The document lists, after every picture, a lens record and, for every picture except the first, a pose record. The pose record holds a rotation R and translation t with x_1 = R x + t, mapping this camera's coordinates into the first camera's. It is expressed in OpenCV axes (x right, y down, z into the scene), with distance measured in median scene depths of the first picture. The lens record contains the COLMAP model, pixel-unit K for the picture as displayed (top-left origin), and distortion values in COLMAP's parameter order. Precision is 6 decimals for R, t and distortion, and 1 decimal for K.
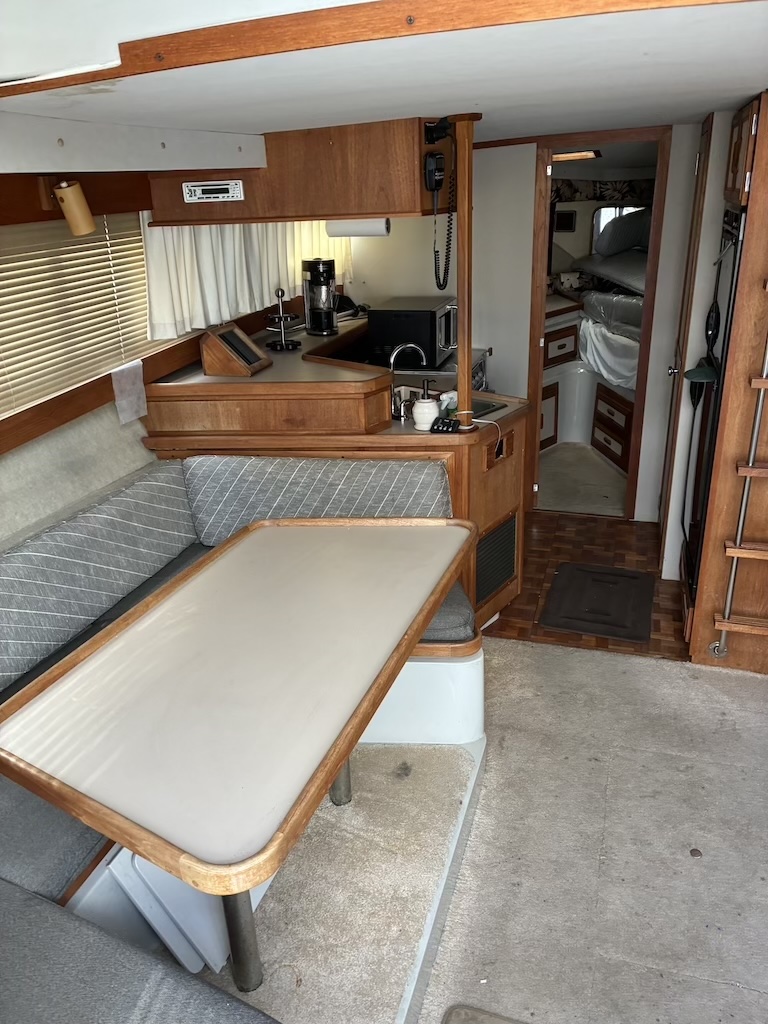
lens RADIAL K [[776.9, 0, 385.3], [0, 776.9, 512.9], [0, 0, 1]] dist [0.050761, -0.056375]
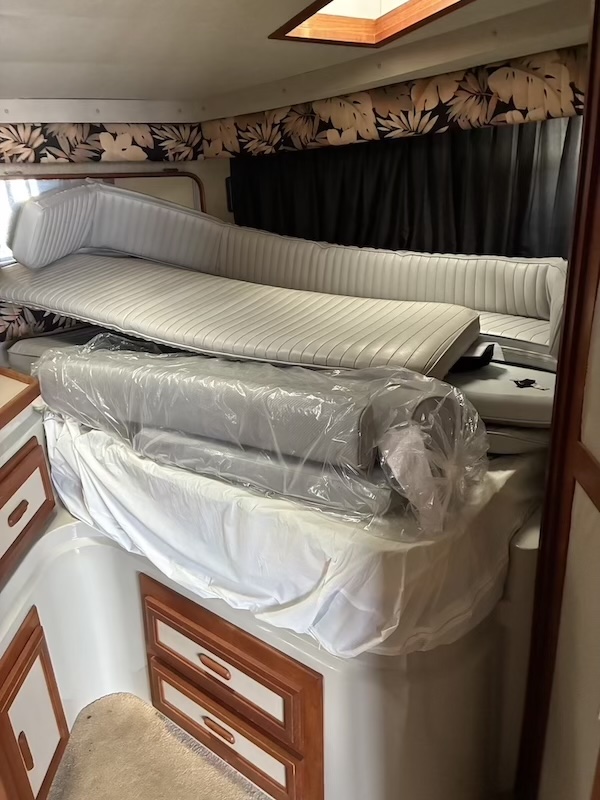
lens RADIAL K [[611.3, 0, 303.3], [0, 611.3, 397.9], [0, 0, 1]] dist [0.042550, -0.047293]
pose [[0.722353, -0.220168, 0.655539, 0.268423], [0.276904, 0.960737, 0.017544, -0.436119], [-0.633664, 0.168849, 0.754957, 1.276453]]
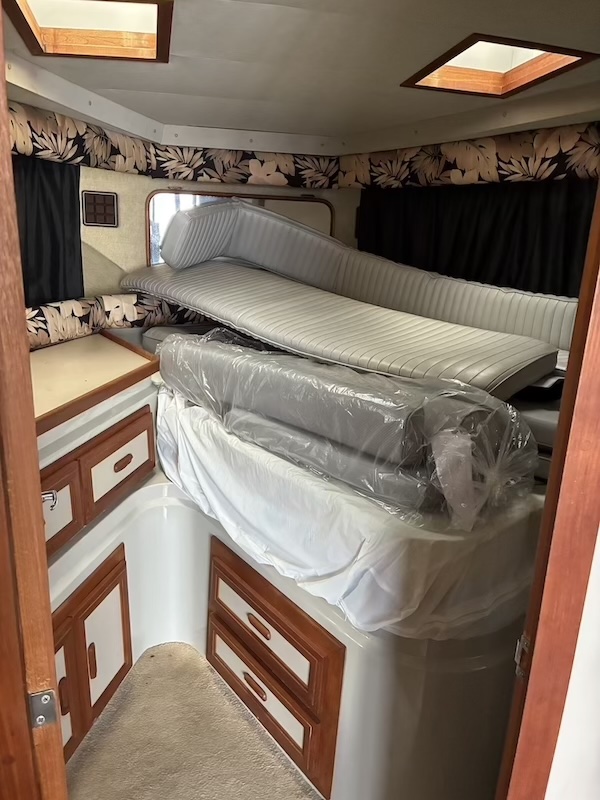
lens RADIAL K [[616.4, 0, 308.7], [0, 616.4, 395.5], [0, 0, 1]] dist [0.045711, -0.072215]
pose [[0.859624, -0.067249, 0.506482, 0.263202], [0.123873, 0.989156, -0.078907, -0.392306], [-0.495683, 0.130570, 0.858632, 1.197117]]
